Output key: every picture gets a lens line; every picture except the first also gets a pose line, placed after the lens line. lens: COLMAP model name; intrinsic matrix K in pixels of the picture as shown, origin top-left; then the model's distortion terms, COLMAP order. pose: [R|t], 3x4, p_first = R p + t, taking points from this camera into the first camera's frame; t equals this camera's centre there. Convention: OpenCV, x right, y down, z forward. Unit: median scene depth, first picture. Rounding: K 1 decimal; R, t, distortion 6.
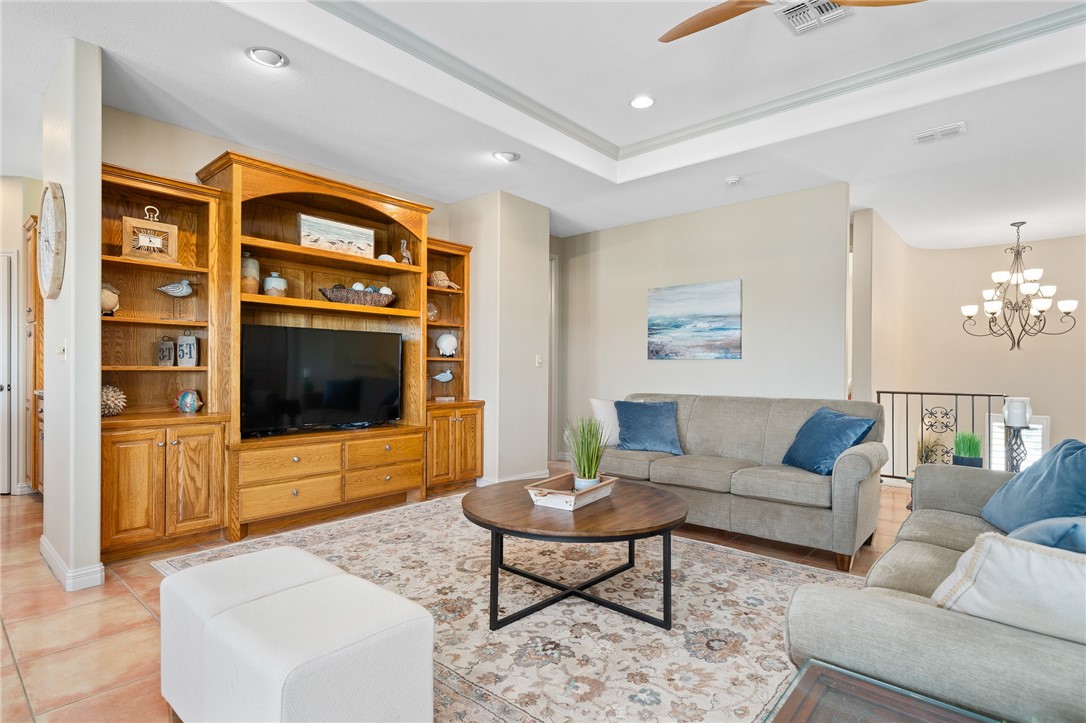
lens RADIAL K [[548.1, 0, 543.0], [0, 548.1, 361.5], [0, 0, 1]] dist [-0.001904, 0.000005]
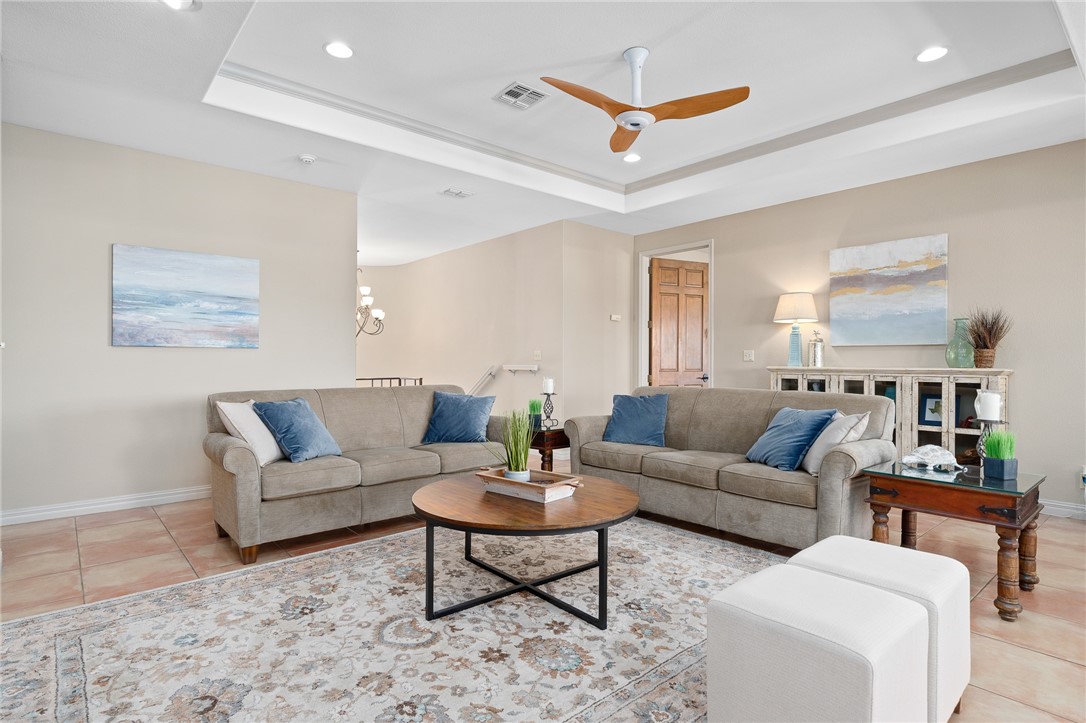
lens RADIAL K [[550.8, 0, 539.4], [0, 550.8, 343.9], [0, 0, 1]] dist [-0.000045, 0.000133]
pose [[0.146685, 0.028424, 0.988775, -0.715474], [-0.010238, 0.999577, -0.027216, 0.011642], [-0.989130, -0.006131, 0.146914, 0.645984]]
